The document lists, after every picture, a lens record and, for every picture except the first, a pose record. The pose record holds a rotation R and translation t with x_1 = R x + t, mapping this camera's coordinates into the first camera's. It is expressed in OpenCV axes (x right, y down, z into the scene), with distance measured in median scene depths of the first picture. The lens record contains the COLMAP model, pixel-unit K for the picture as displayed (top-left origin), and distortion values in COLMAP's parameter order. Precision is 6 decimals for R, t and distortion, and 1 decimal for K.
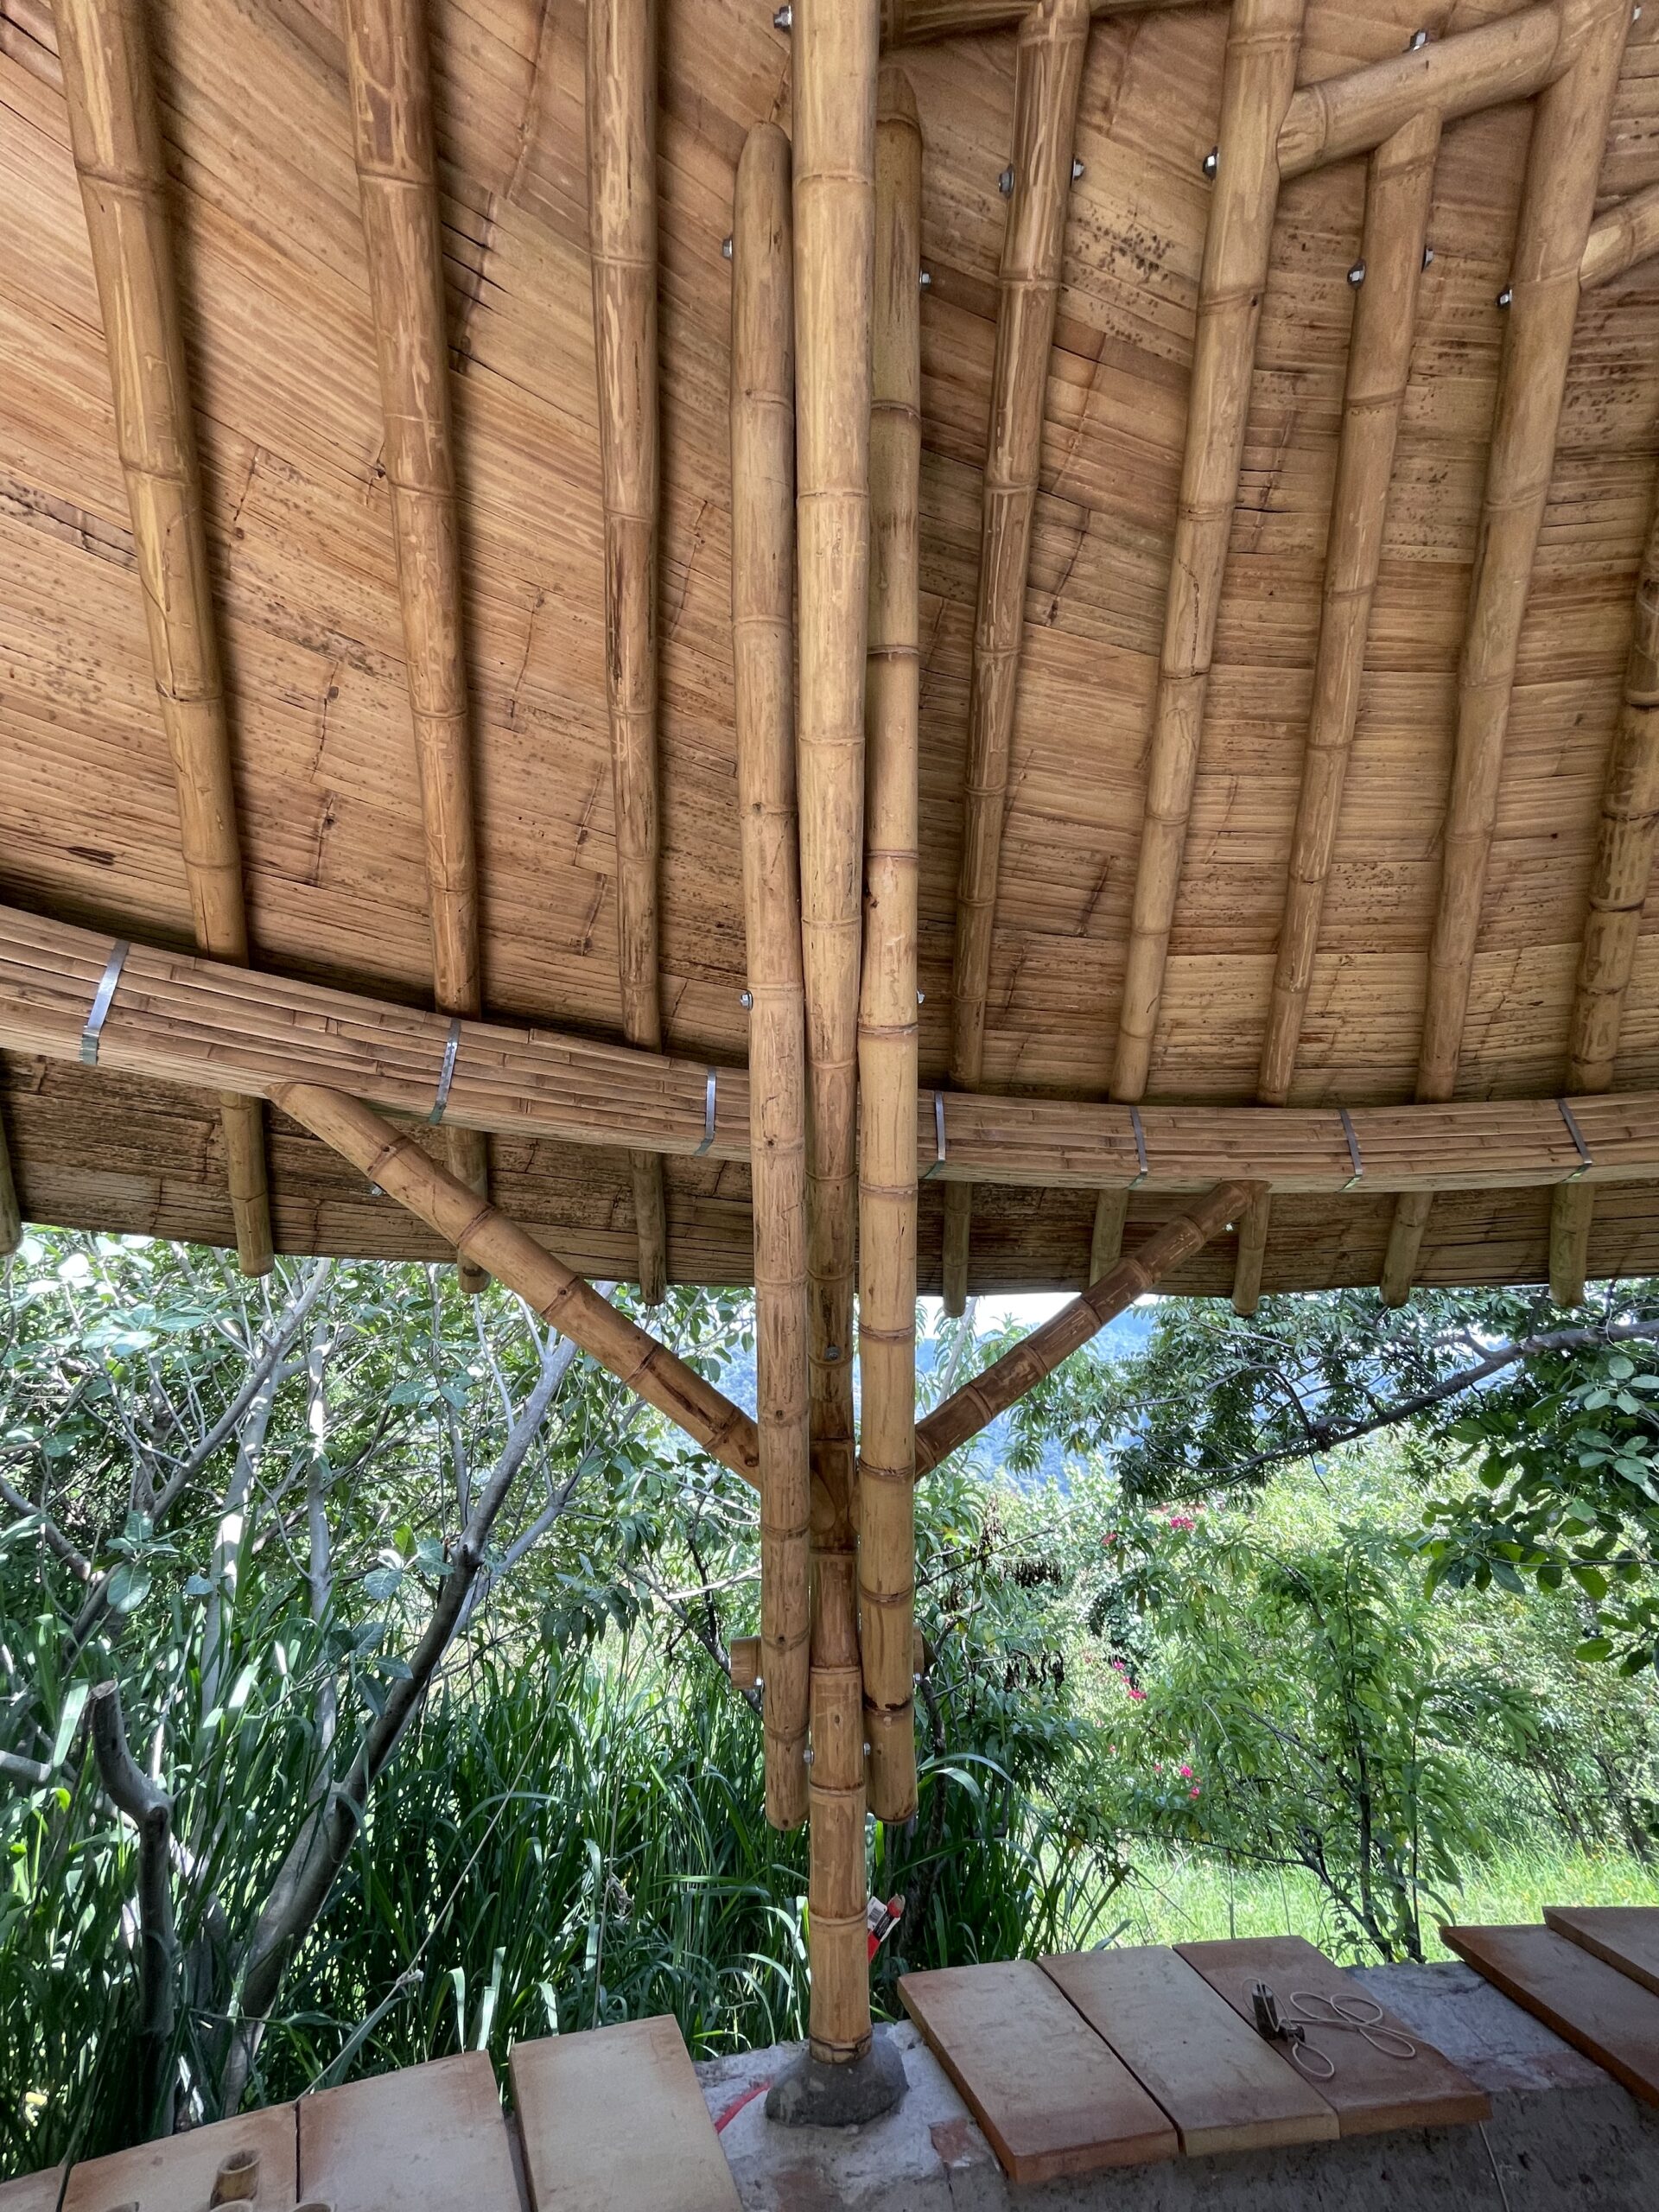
lens RADIAL K [[895.1, 0, 832.3], [0, 895.1, 1097.4], [0, 0, 1]] dist [0.001953, 0.000412]
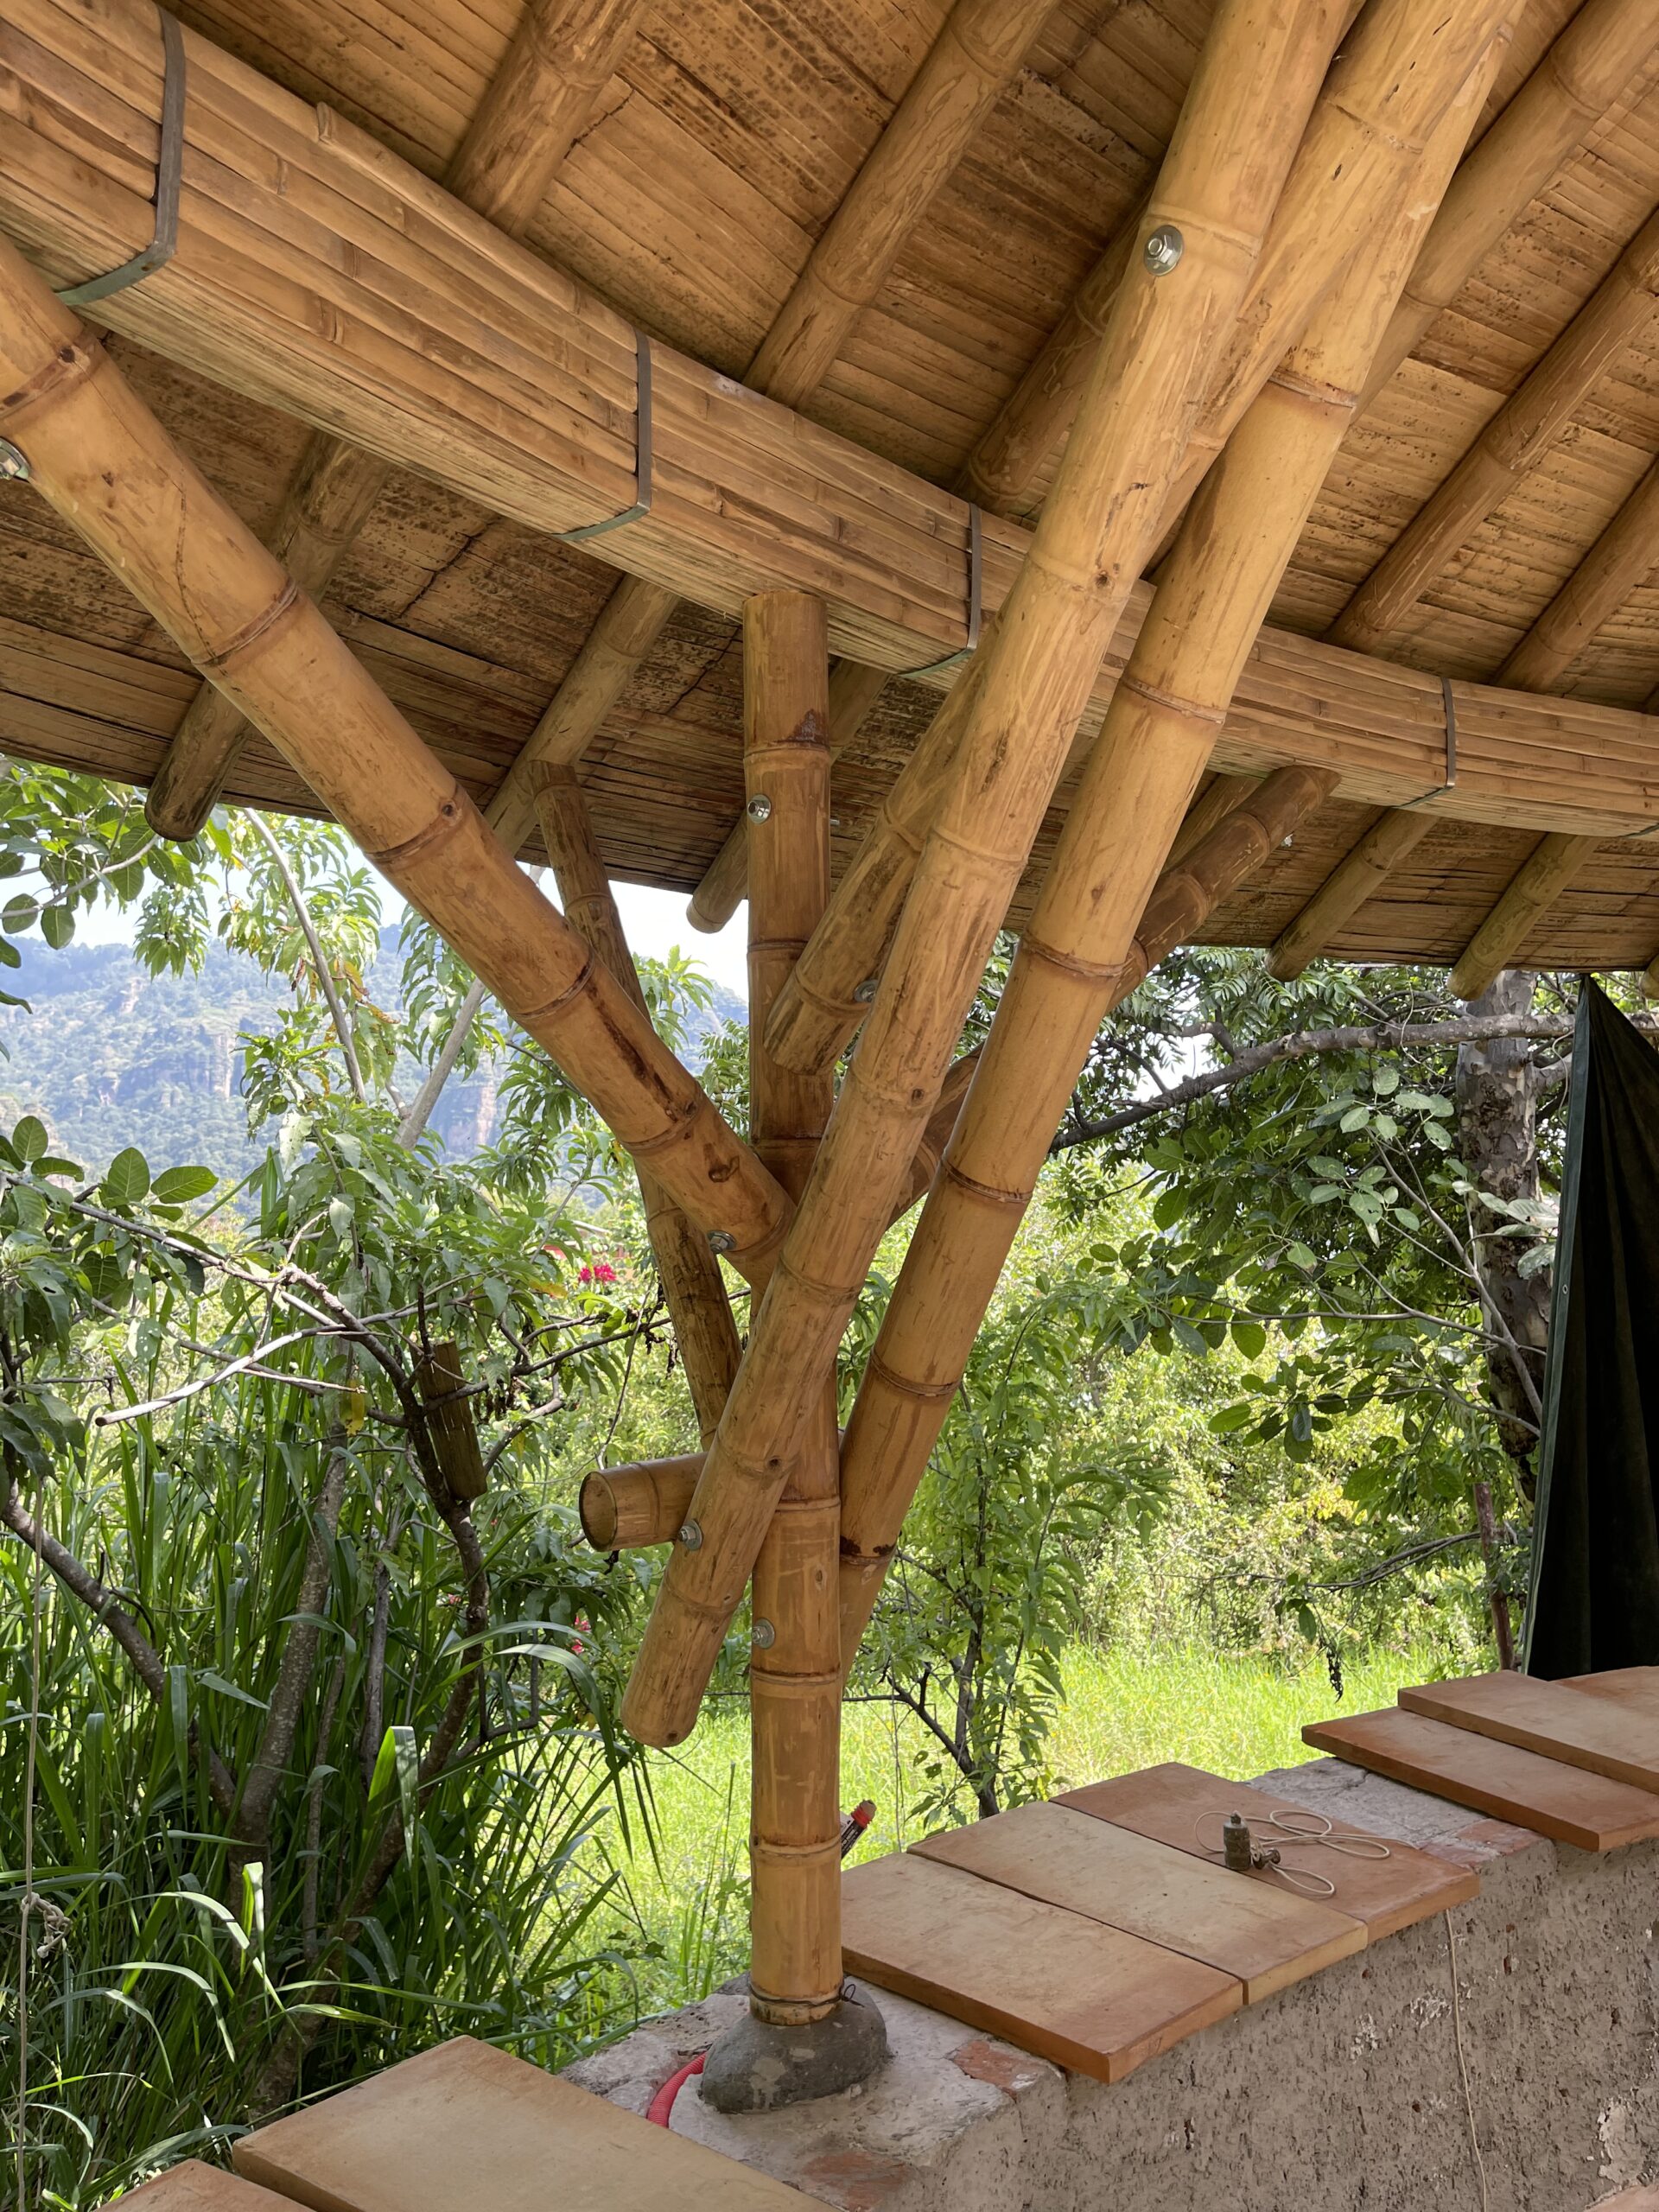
lens RADIAL K [[1675.6, 0, 788.7], [0, 1675.6, 1104.5], [0, 0, 1]] dist [0.064933, -0.089621]
pose [[0.854222, 0.044737, 0.517981, -0.444805], [-0.215675, 0.937015, 0.274750, 0.068890], [-0.473064, -0.346413, 0.810067, 0.152015]]
